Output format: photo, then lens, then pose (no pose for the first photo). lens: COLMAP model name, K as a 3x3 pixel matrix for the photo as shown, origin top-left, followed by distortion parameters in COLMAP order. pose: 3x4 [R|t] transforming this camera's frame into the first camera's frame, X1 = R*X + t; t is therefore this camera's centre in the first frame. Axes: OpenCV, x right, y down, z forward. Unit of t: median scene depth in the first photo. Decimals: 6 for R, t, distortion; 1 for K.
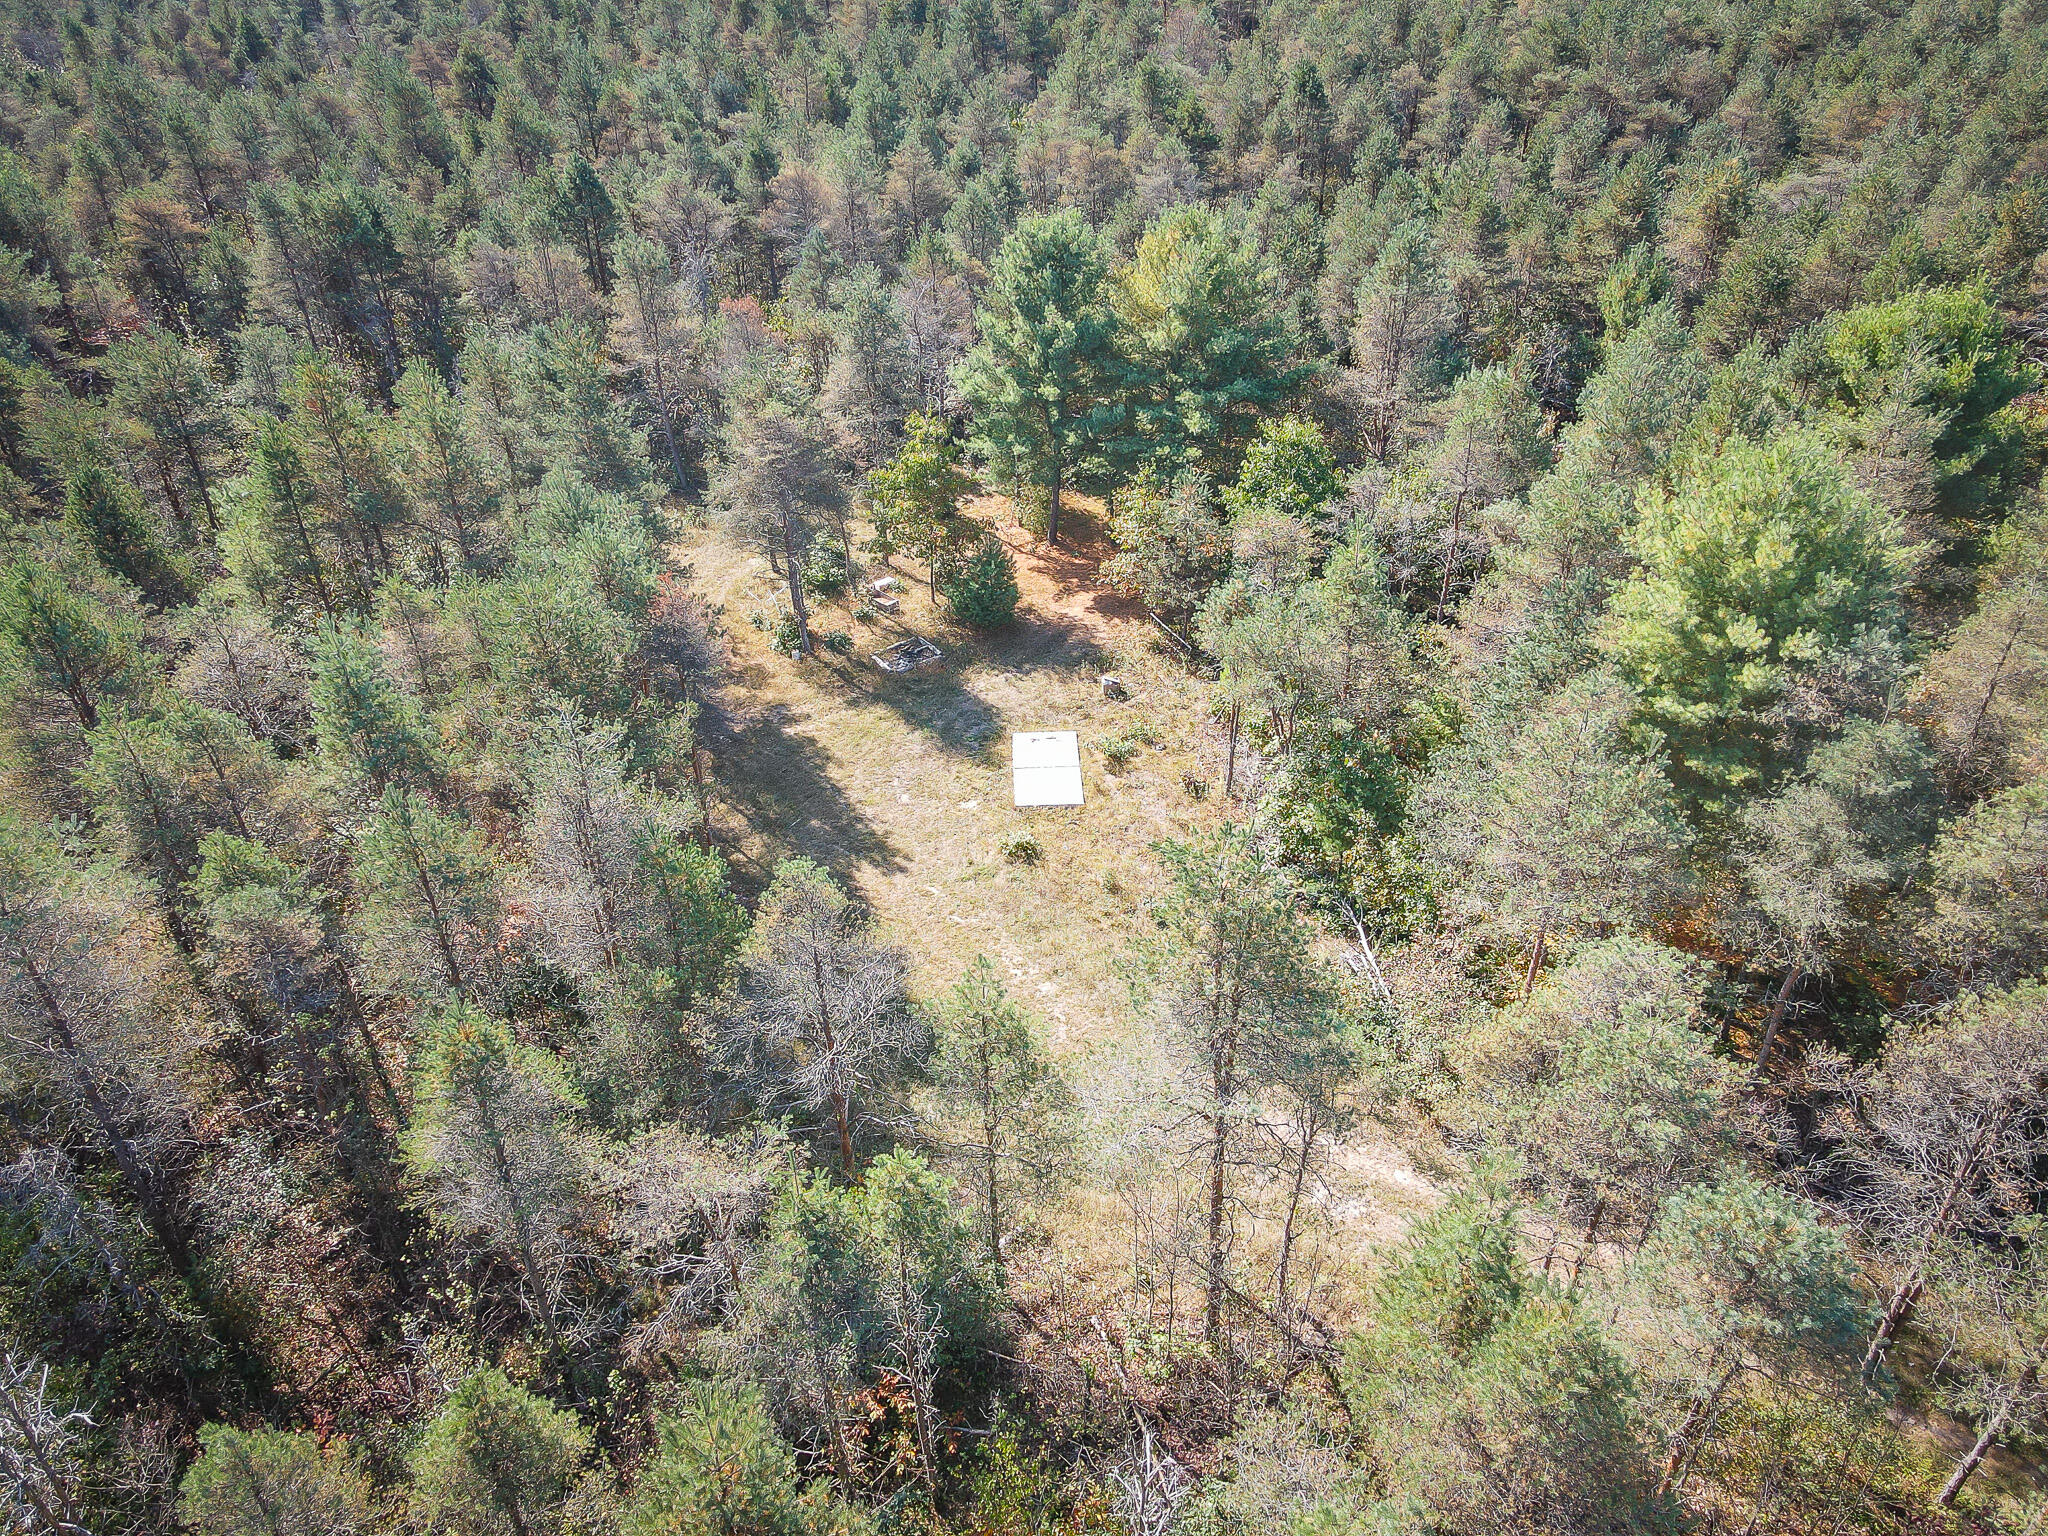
lens RADIAL K [[1497.3, 0, 1019.0], [0, 1497.3, 767.6], [0, 0, 1]] dist [0.016942, -0.000791]
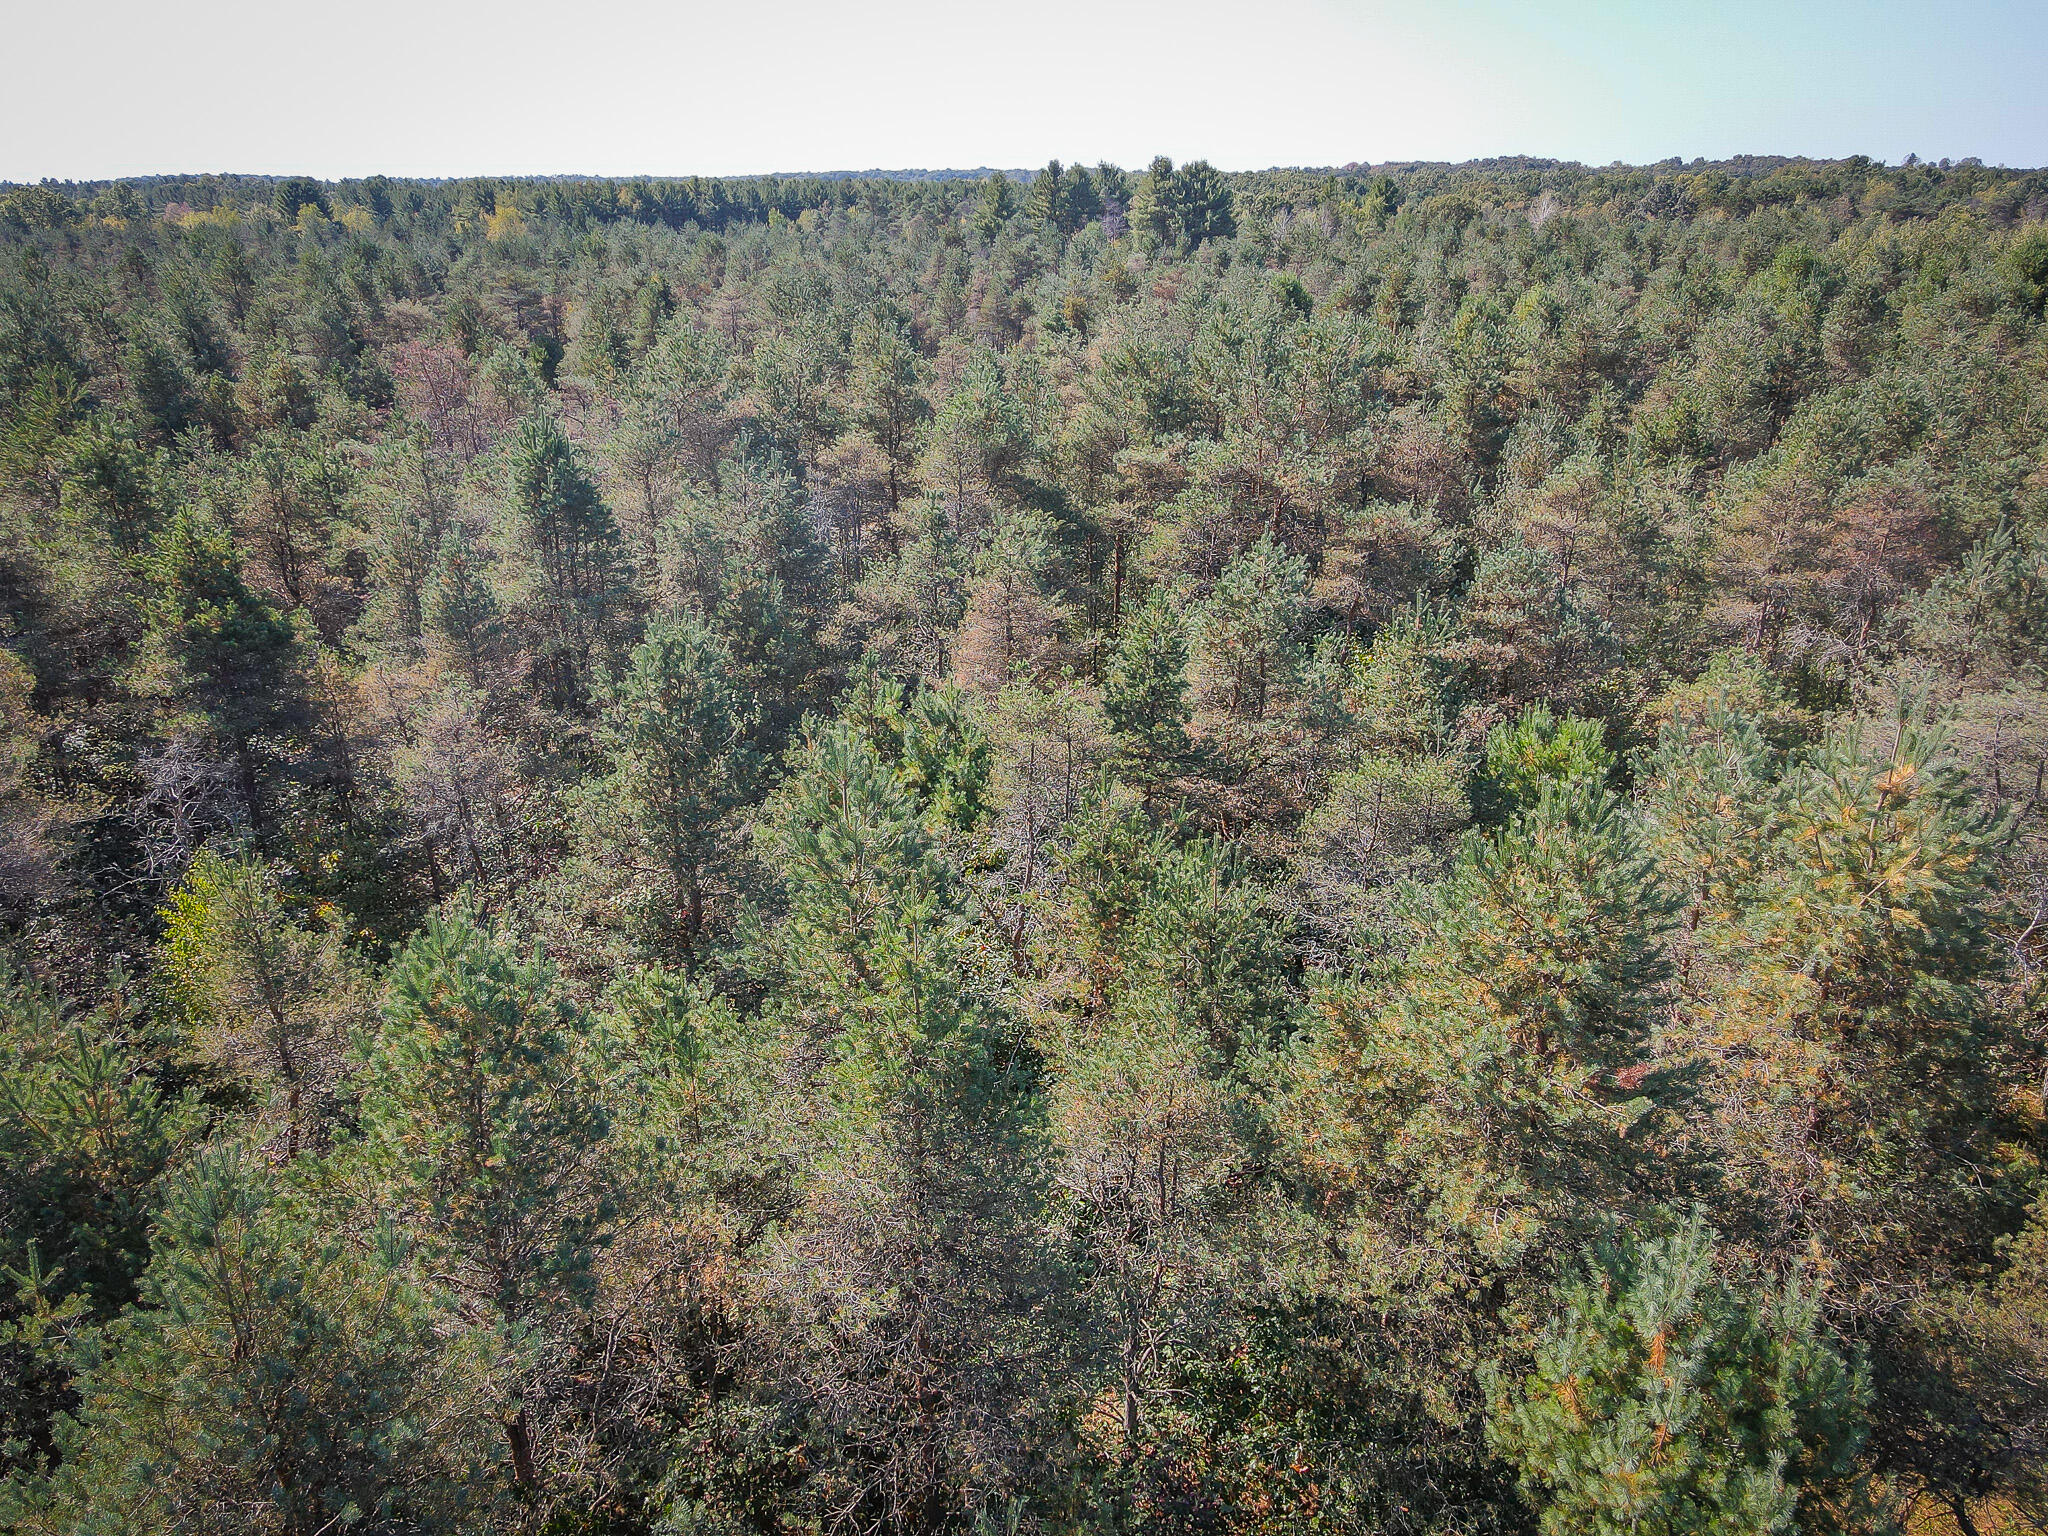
lens RADIAL K [[1497.3, 0, 1019.0], [0, 1497.3, 767.6], [0, 0, 1]] dist [0.016942, -0.000791]
pose [[0.974951, -0.062316, 0.213510, 0.209440], [0.108694, 0.971003, -0.212929, -0.270826], [-0.194050, 0.230802, 0.953454, 0.588402]]
